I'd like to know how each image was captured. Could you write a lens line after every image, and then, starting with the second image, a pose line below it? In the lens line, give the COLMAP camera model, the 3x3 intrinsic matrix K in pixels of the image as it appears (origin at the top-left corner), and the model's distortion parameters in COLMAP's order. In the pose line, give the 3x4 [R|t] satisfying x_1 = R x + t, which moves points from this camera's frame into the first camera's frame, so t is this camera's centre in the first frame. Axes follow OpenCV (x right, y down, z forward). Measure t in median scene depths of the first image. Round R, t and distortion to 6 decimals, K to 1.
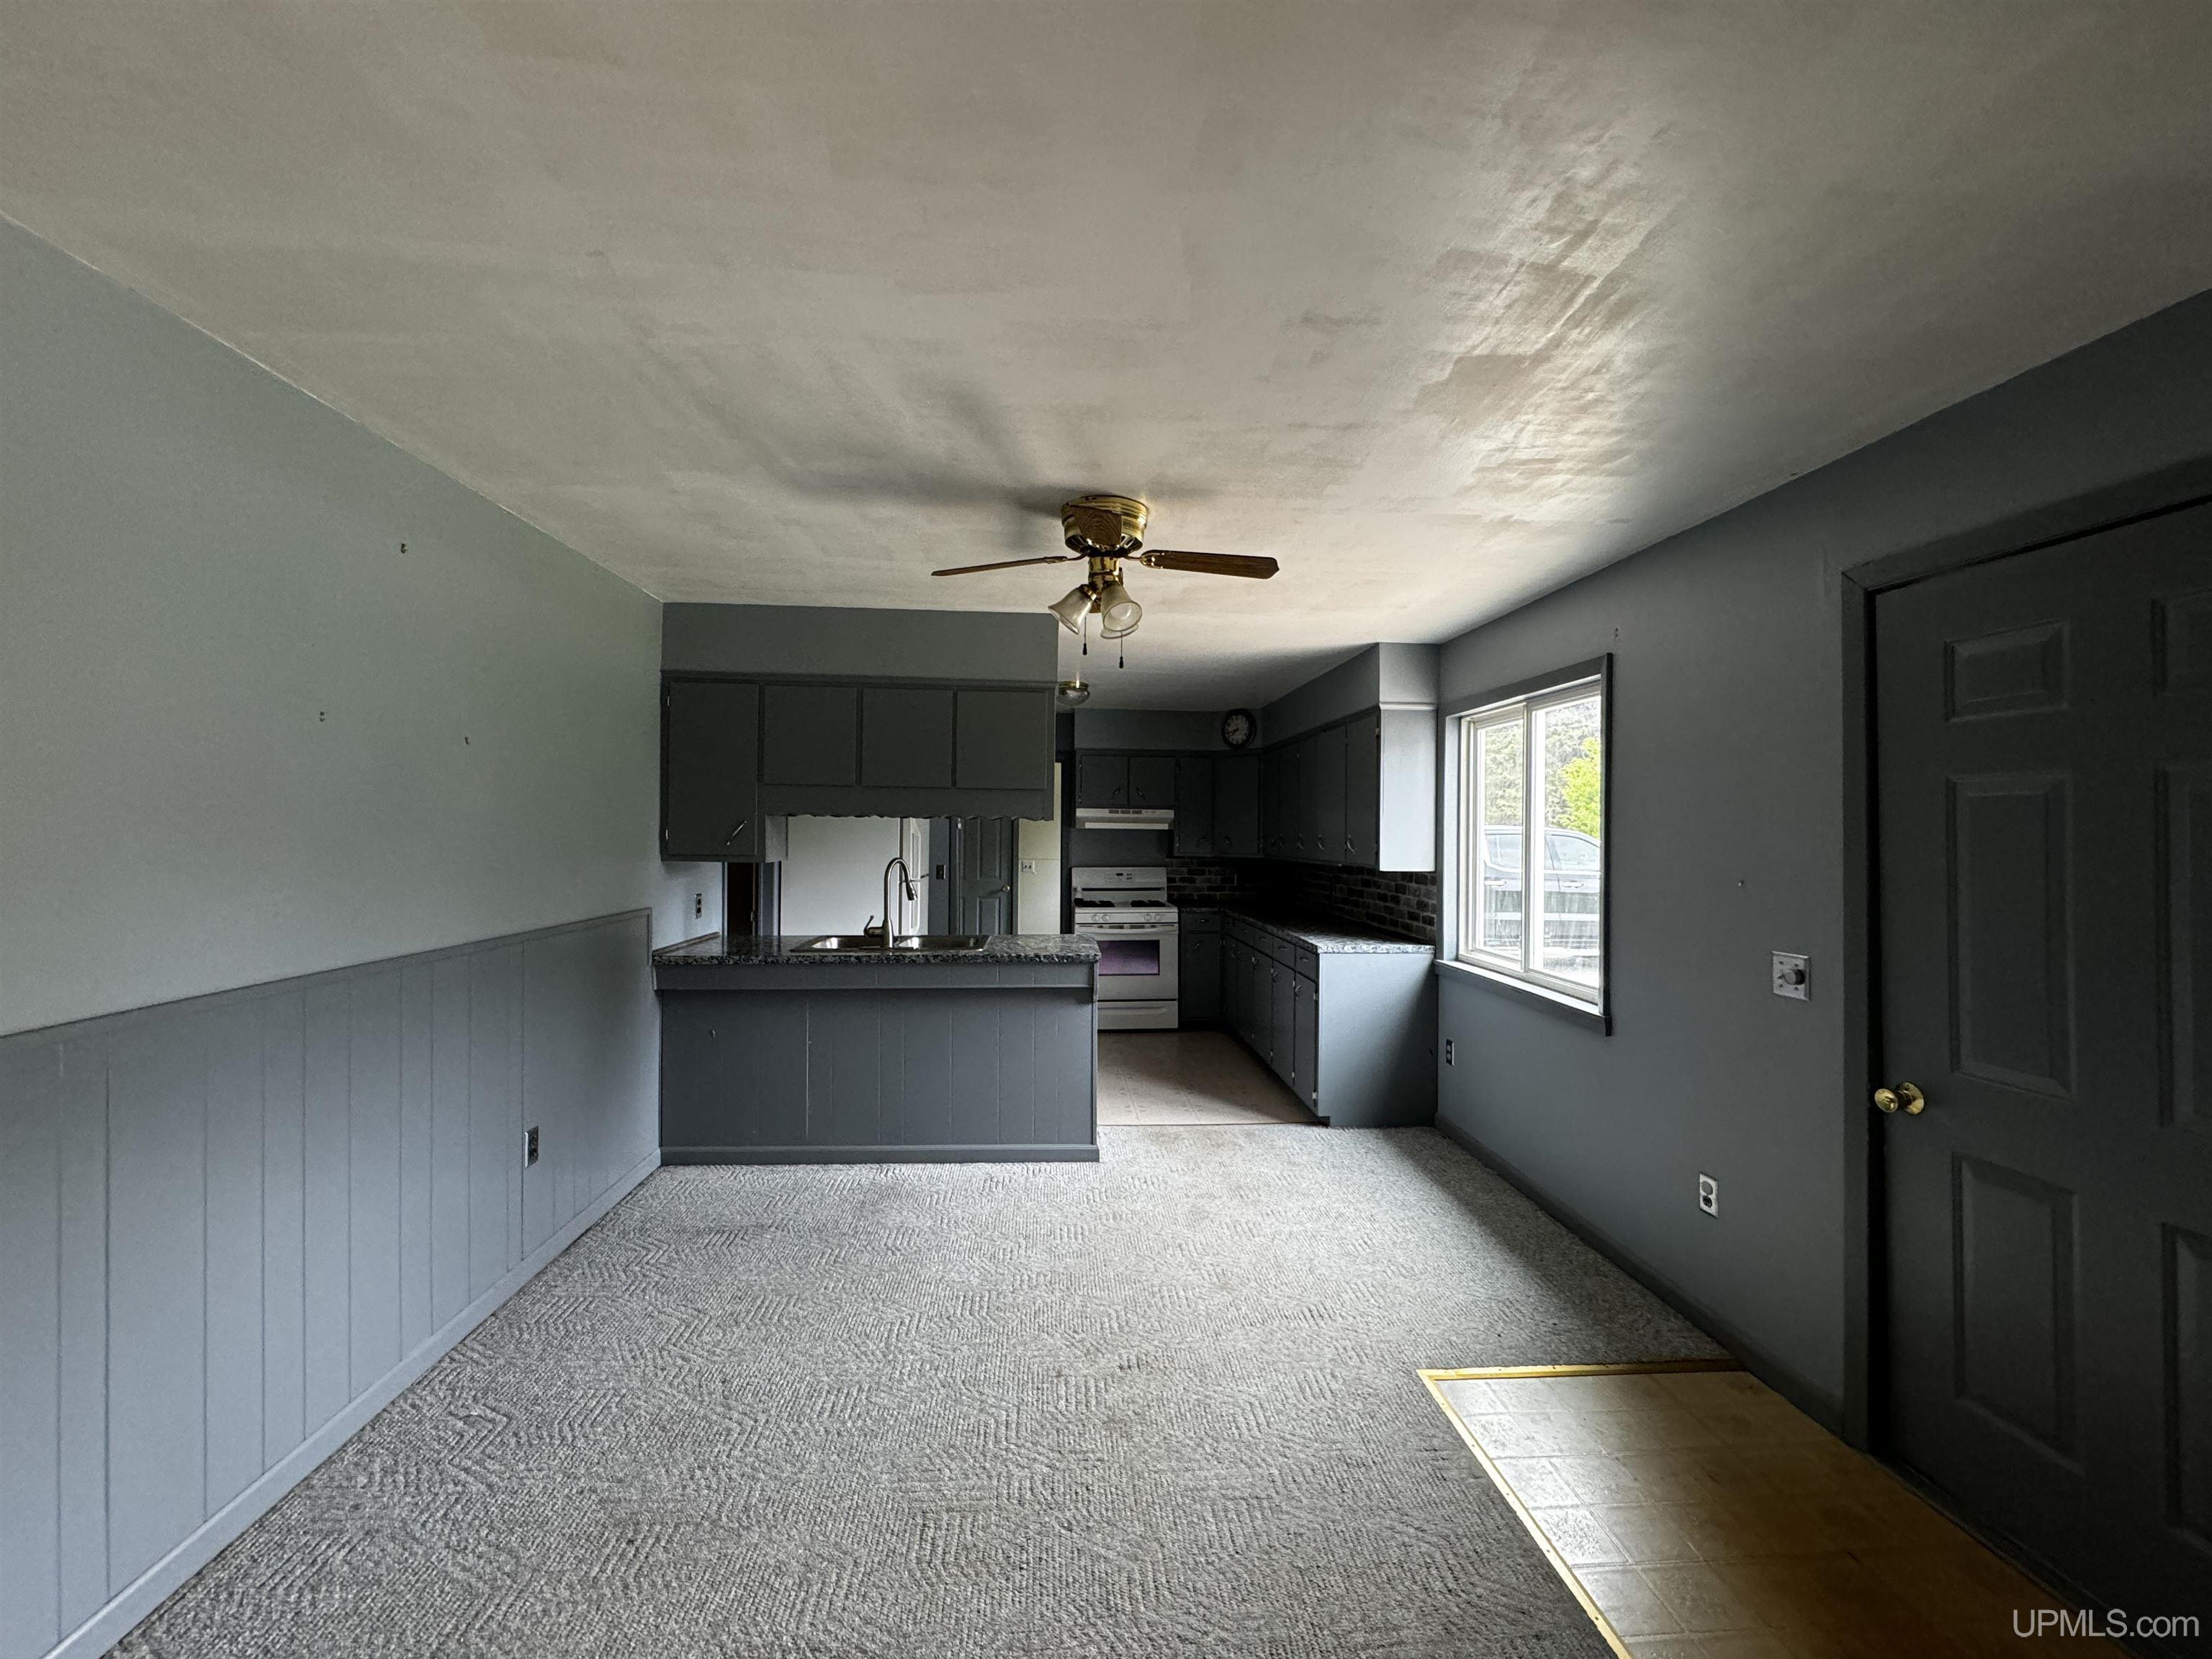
lens RADIAL K [[876.0, 0, 1106.0], [0, 876.0, 830.1], [0, 0, 1]] dist [-0.001820, 0.001091]
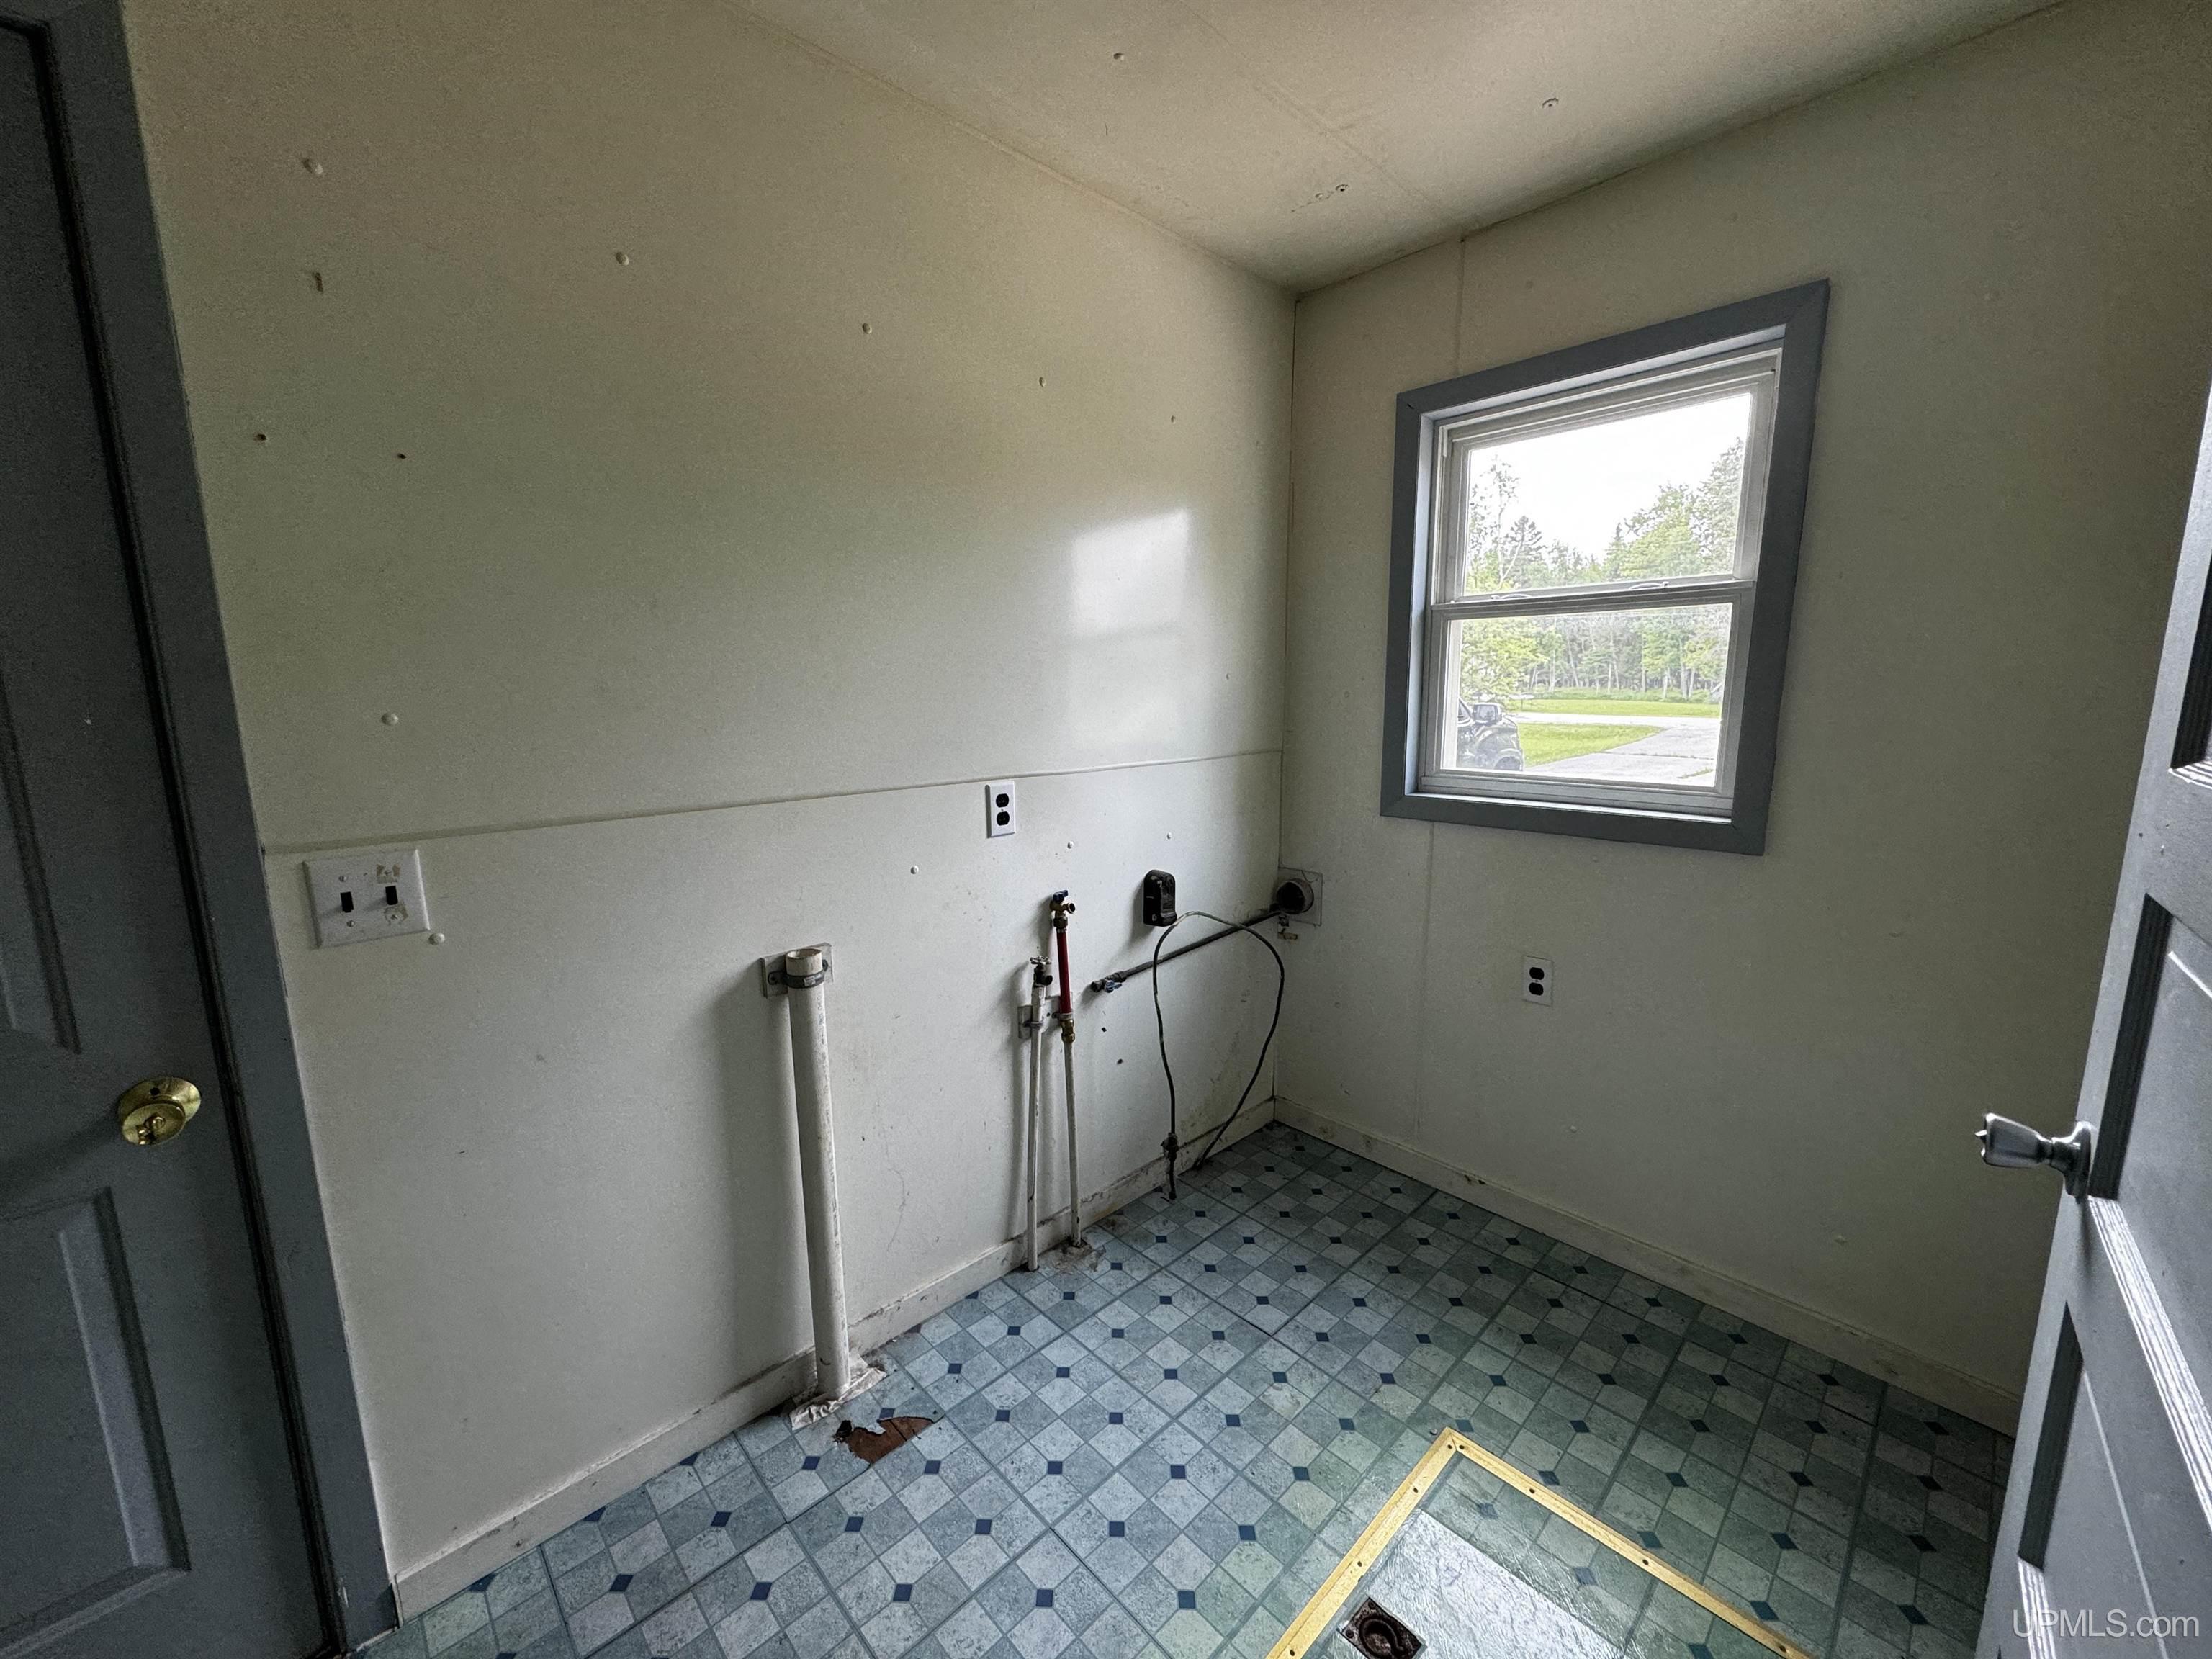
lens RADIAL K [[876.0, 0, 1098.5], [0, 876.0, 837.4], [0, 0, 1]] dist [-0.001820, 0.001091]
pose [[0.781658, -0.127832, 0.610466, -0.064982], [0.025022, 0.984411, 0.174096, 0.009392], [-0.623205, -0.120809, 0.772672, 0.654021]]
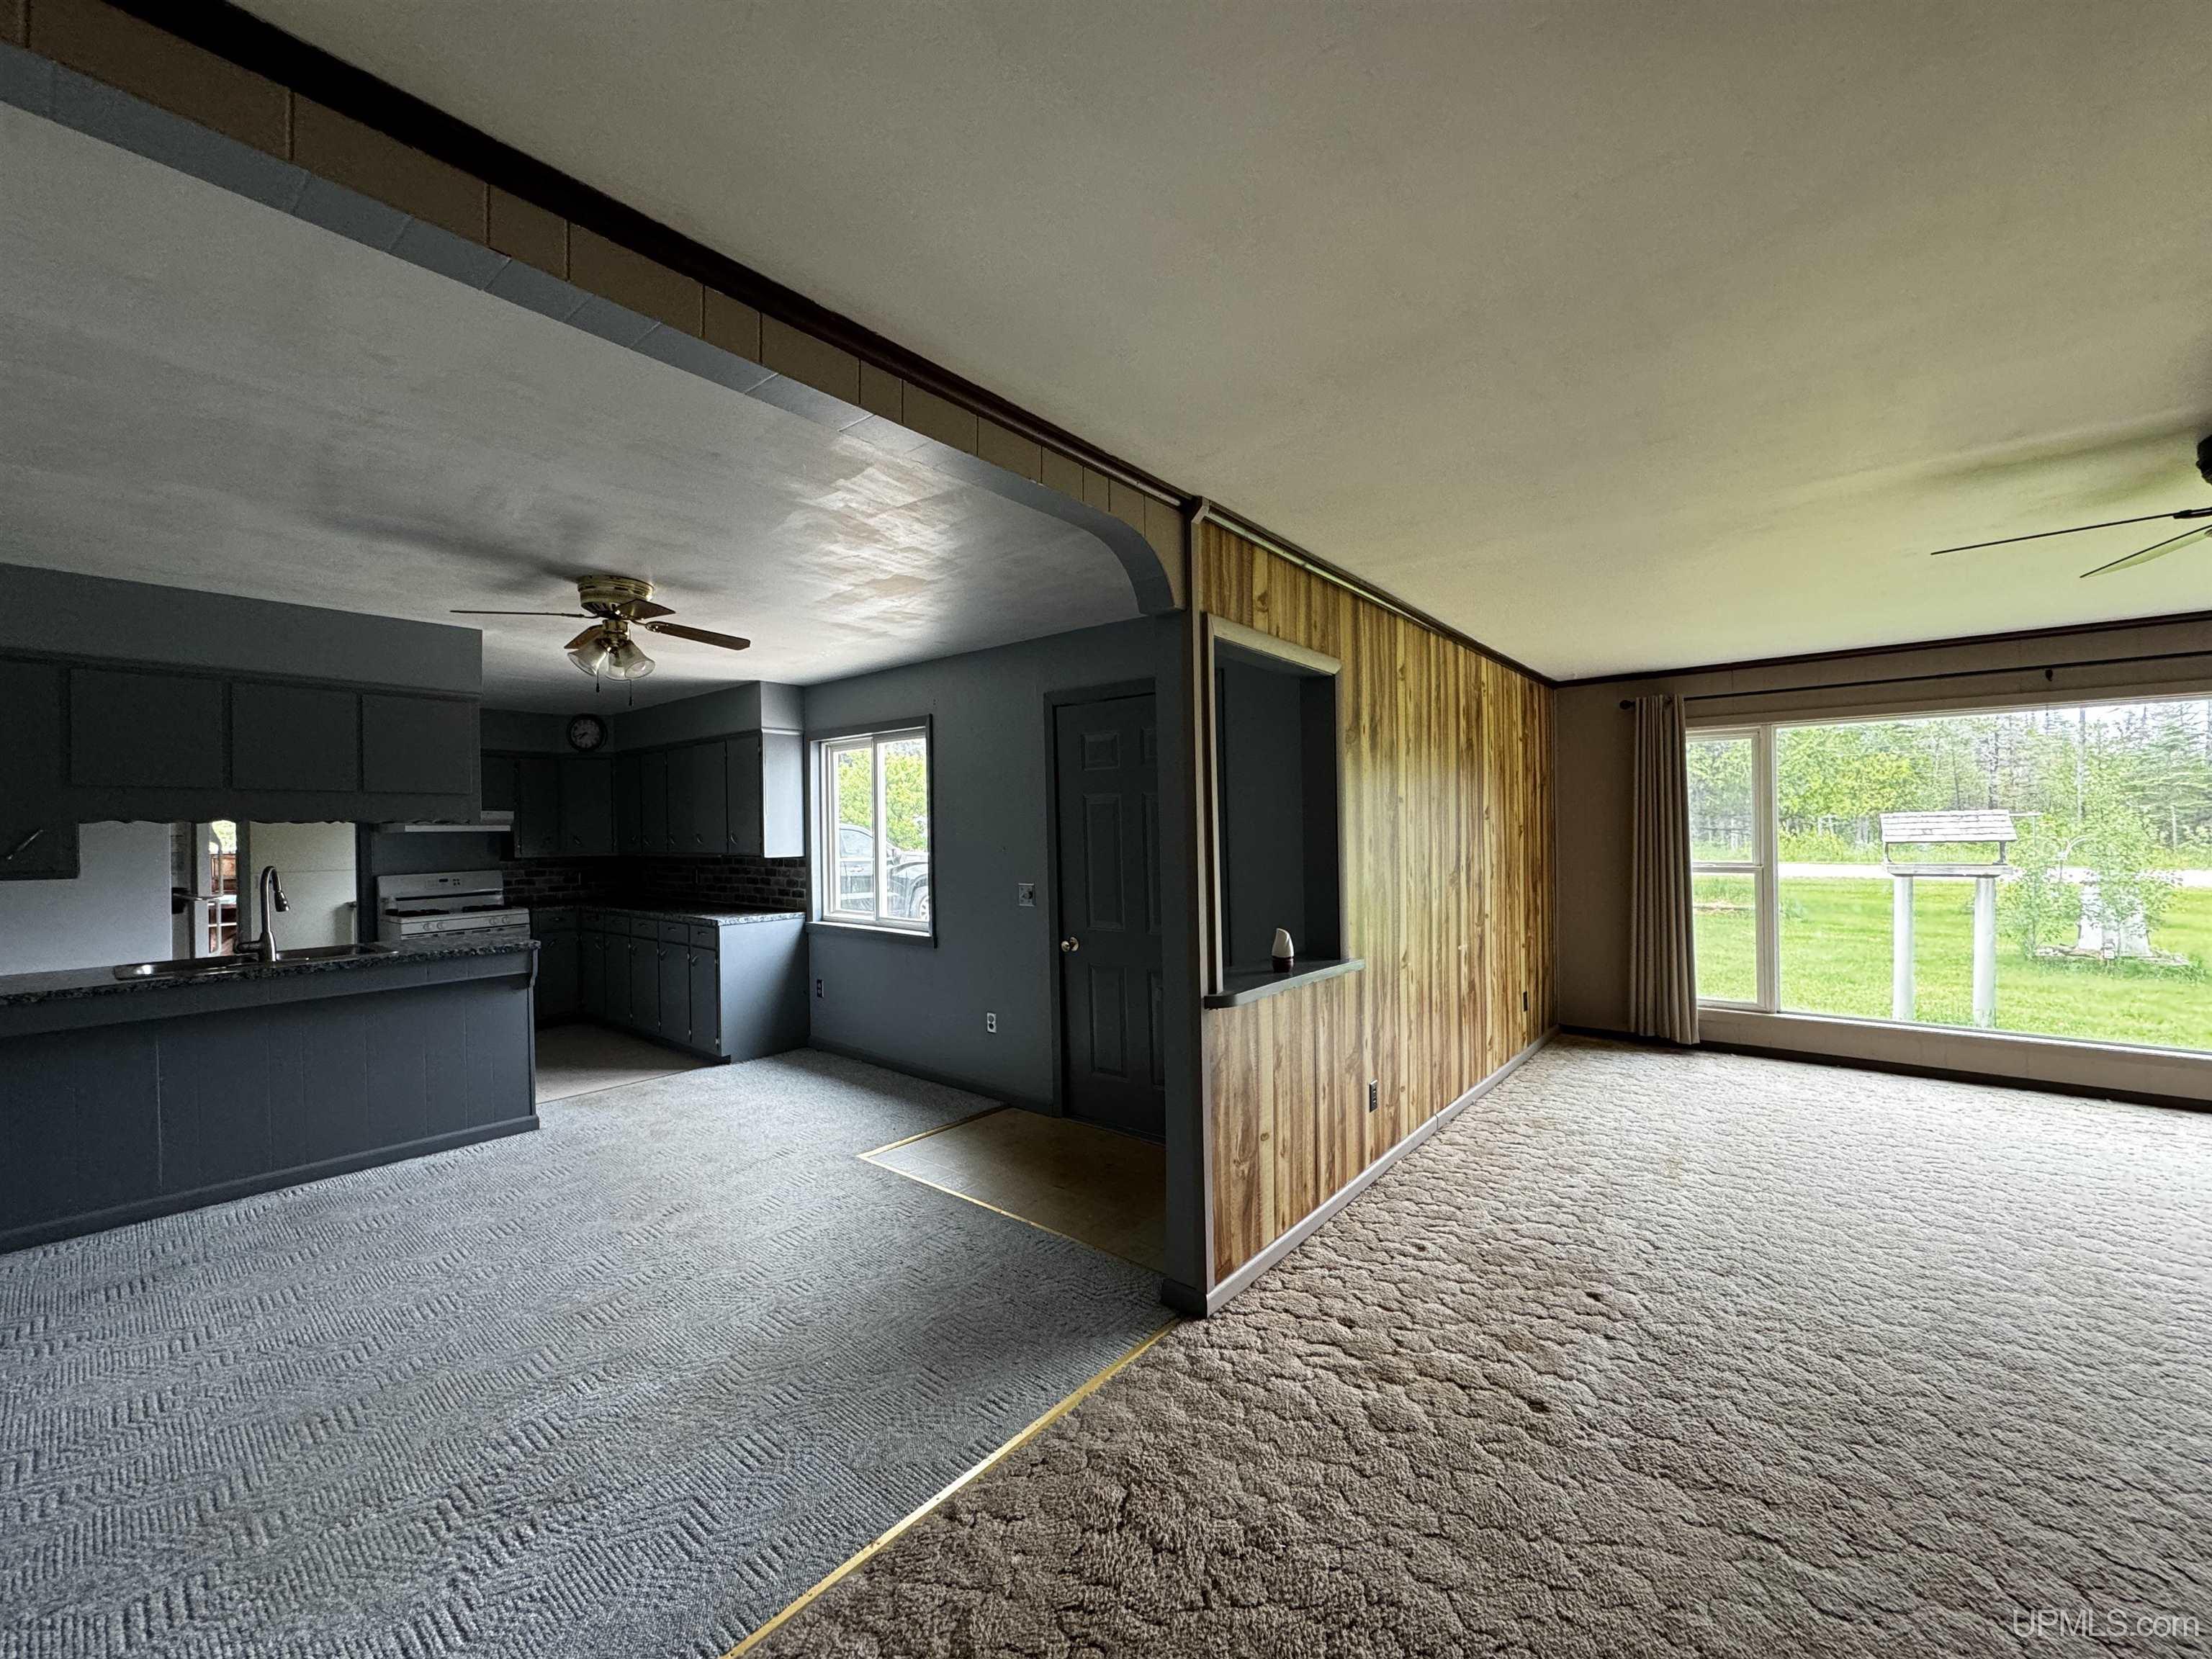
lens RADIAL K [[876.0, 0, 1100.7], [0, 876.0, 828.9], [0, 0, 1]] dist [-0.001820, 0.001091]
pose [[0.697638, -0.021532, 0.716127, -0.294101], [0.020833, 0.999735, 0.009764, 0.001862], [-0.716148, 0.008107, 0.697902, -0.284684]]
